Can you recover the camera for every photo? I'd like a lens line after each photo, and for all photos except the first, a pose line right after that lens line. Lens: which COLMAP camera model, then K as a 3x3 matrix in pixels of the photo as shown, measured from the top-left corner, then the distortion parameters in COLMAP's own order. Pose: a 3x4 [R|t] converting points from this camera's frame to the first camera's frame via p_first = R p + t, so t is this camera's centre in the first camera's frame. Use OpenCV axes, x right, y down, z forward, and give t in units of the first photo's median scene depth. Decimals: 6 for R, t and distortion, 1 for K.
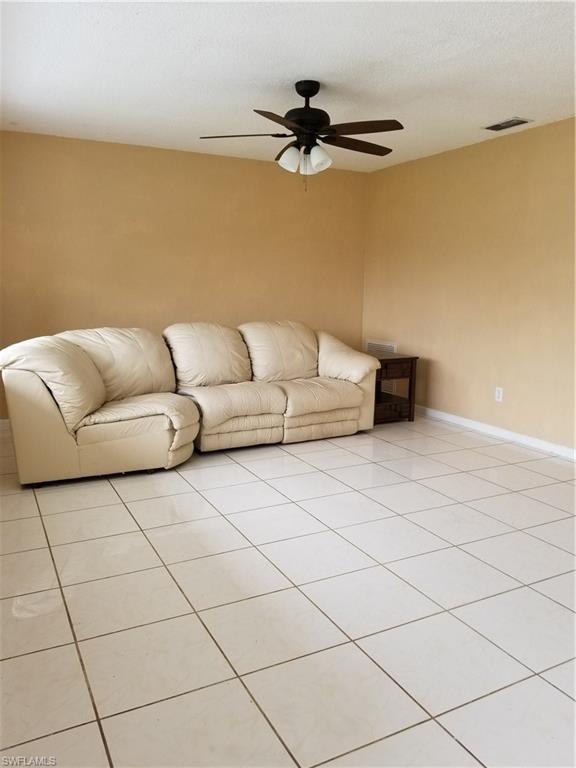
lens RADIAL K [[600.5, 0, 288.0], [0, 600.5, 384.0], [0, 0, 1]] dist [0.086164, -0.151589]
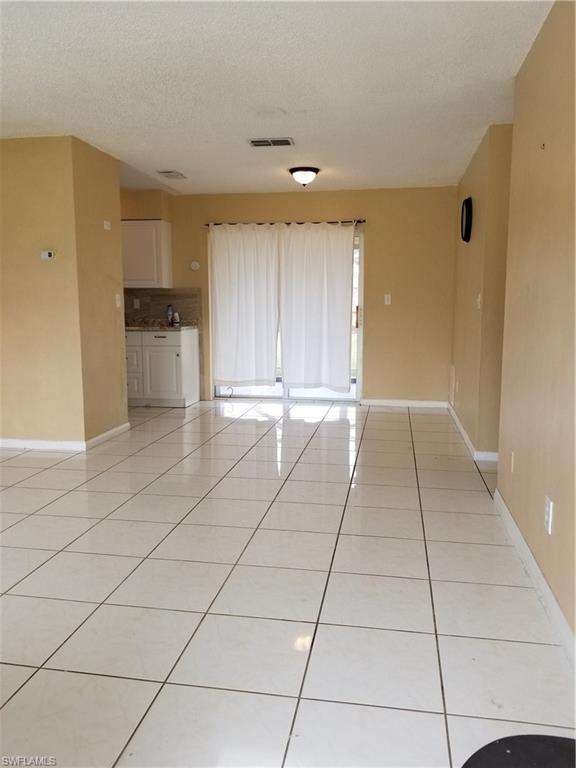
lens RADIAL K [[600.5, 0, 288.0], [0, 600.5, 384.0], [0, 0, 1]] dist [0.086164, -0.151589]
pose [[0.610411, -0.116206, 0.783514, -0.095299], [0.131057, 0.990363, 0.044783, 0.010944], [-0.781167, 0.075349, 0.619758, -0.035218]]
